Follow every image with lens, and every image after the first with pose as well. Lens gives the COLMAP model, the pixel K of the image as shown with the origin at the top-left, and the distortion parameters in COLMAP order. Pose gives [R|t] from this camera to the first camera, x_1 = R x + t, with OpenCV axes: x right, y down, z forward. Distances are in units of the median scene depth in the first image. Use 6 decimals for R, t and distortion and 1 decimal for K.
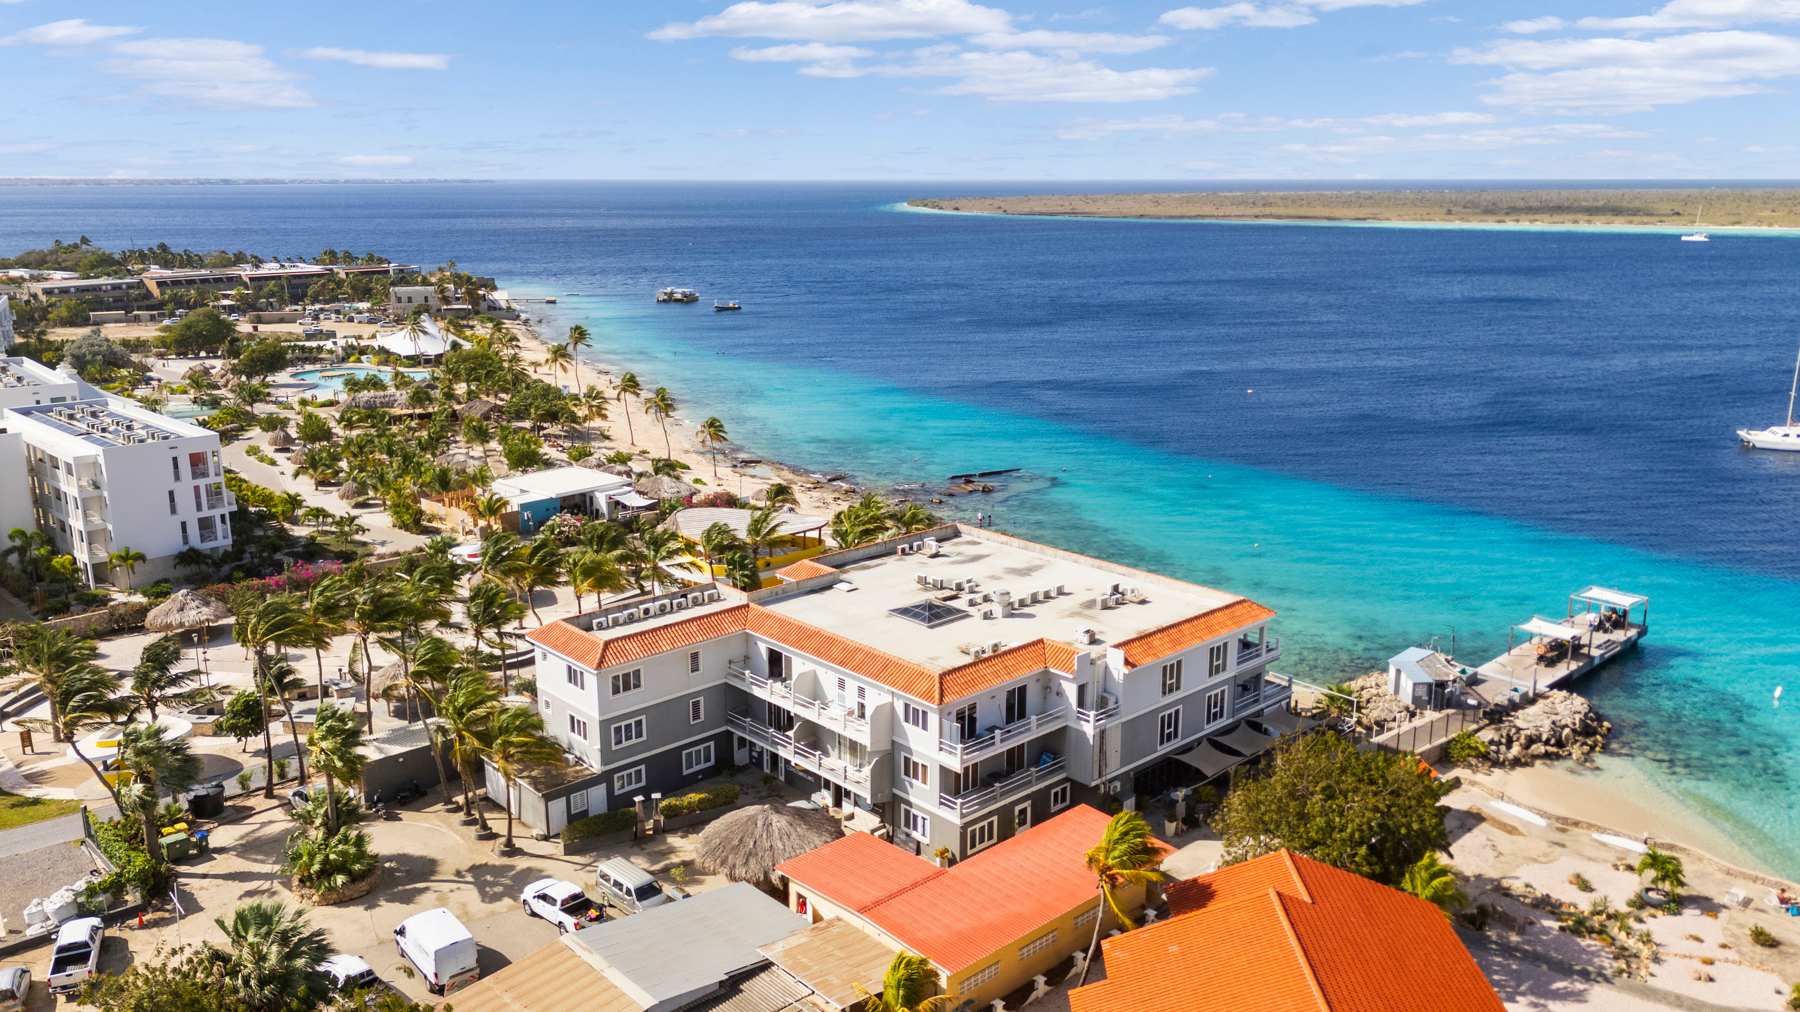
lens RADIAL K [[1303.0, 0, 901.1], [0, 1303.0, 503.7], [0, 0, 1]] dist [0.074810, -0.056139]
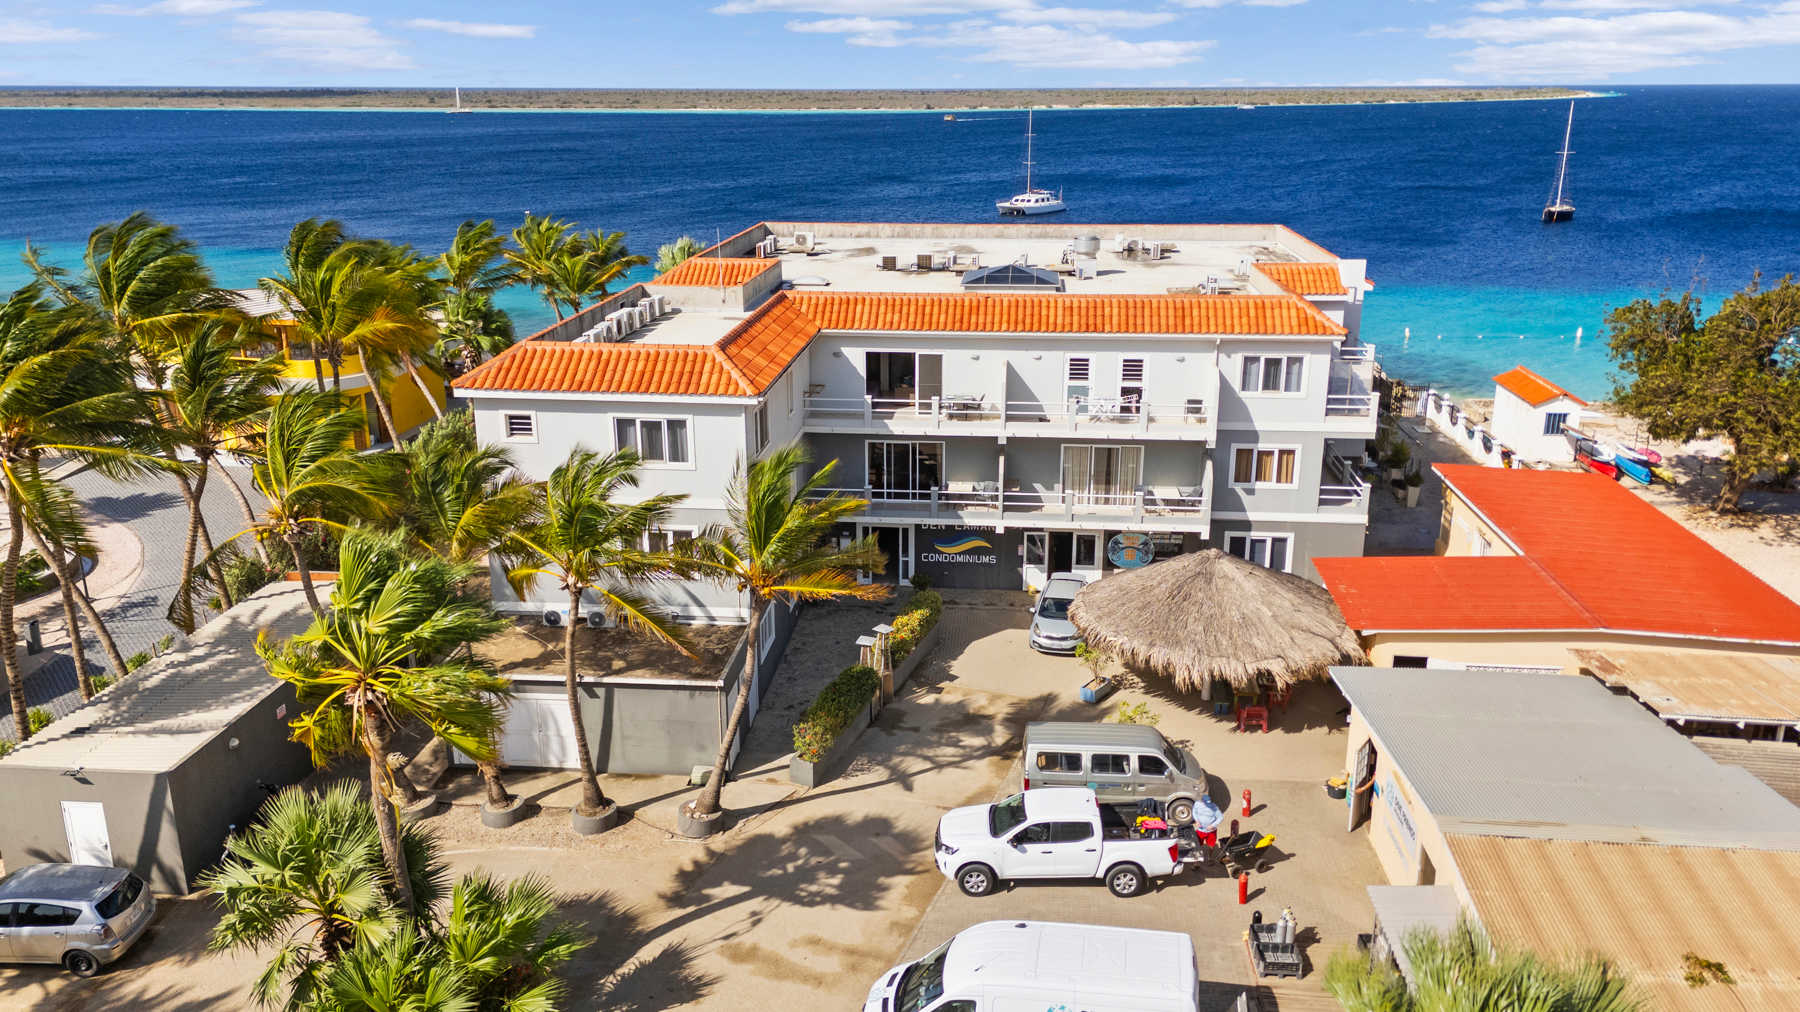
lens RADIAL K [[1352.6, 0, 912.0], [0, 1352.6, 501.4], [0, 0, 1]] dist [0.085964, -0.076224]
pose [[0.743458, -0.195803, 0.639478, -0.503159], [0.153824, 0.980610, 0.121419, 0.113754], [-0.650852, 0.008097, 0.759161, 0.601713]]
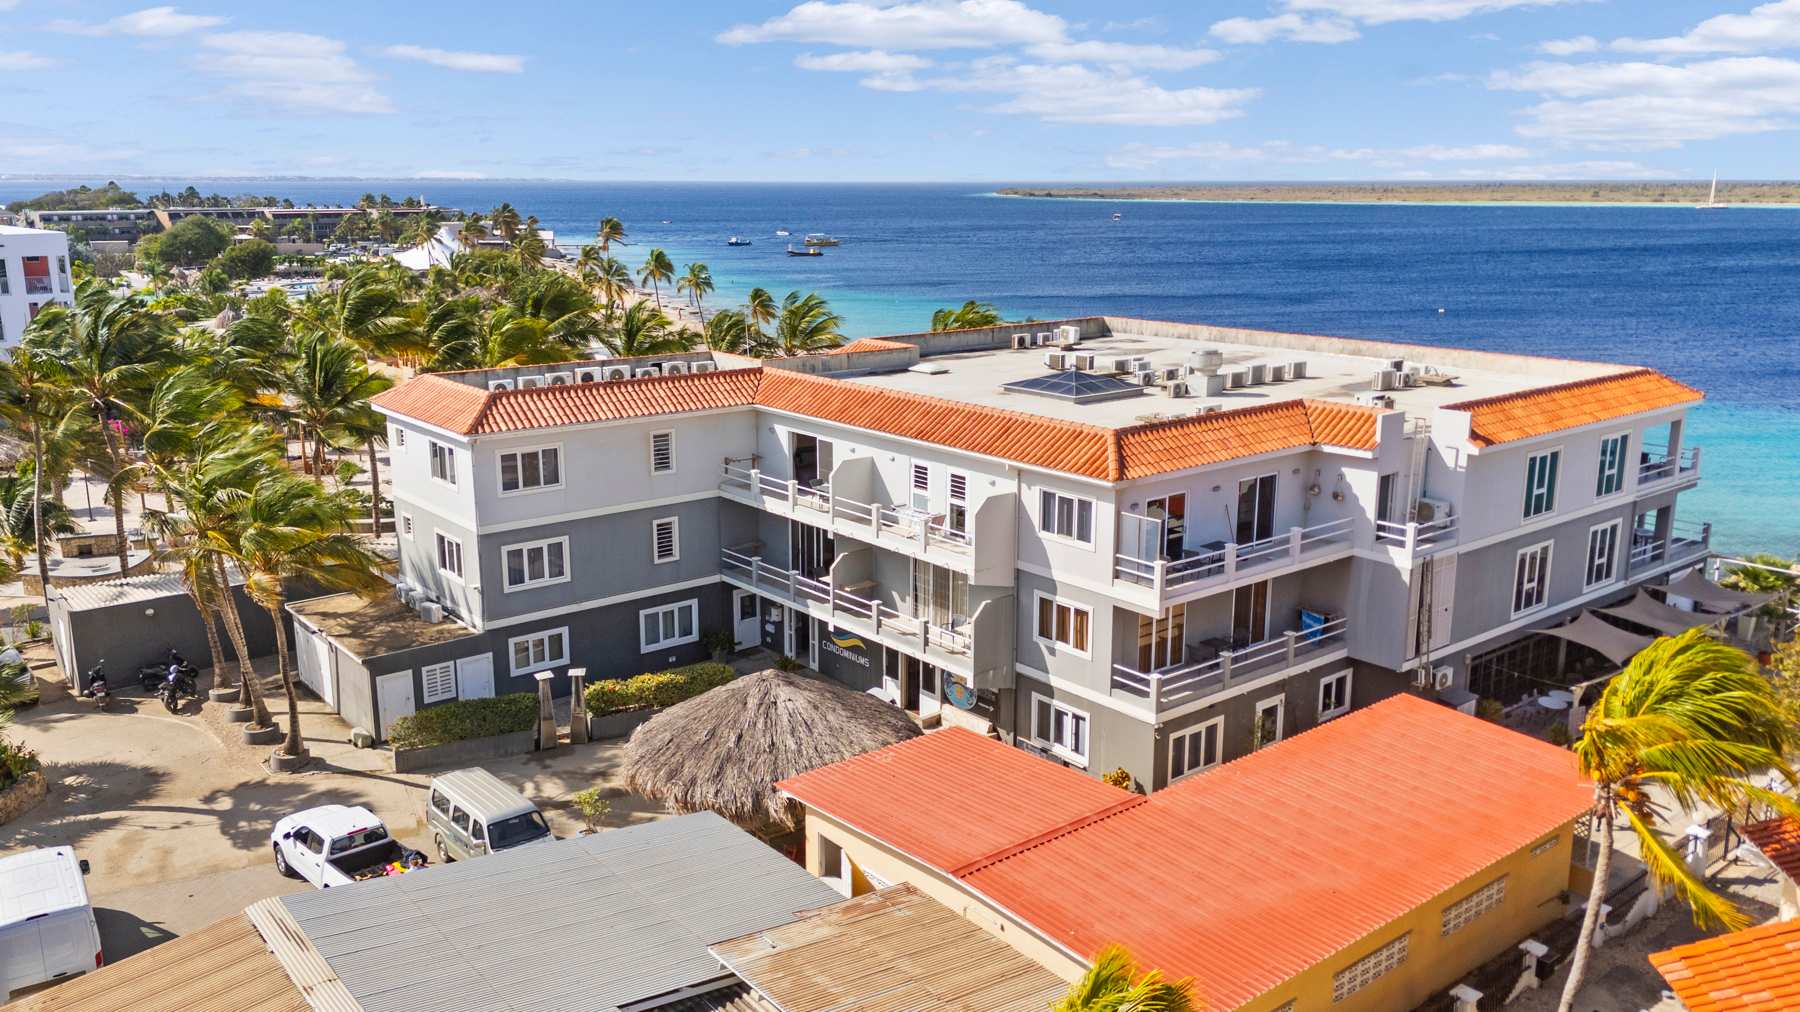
lens RADIAL K [[1386.0, 0, 902.9], [0, 1386.0, 504.5], [0, 0, 1]] dist [0.086042, -0.084086]
pose [[0.998142, 0.013374, -0.059447, -0.019232], [-0.013507, 0.999907, -0.001827, 0.153448], [0.059417, 0.002626, 0.998230, 0.435143]]
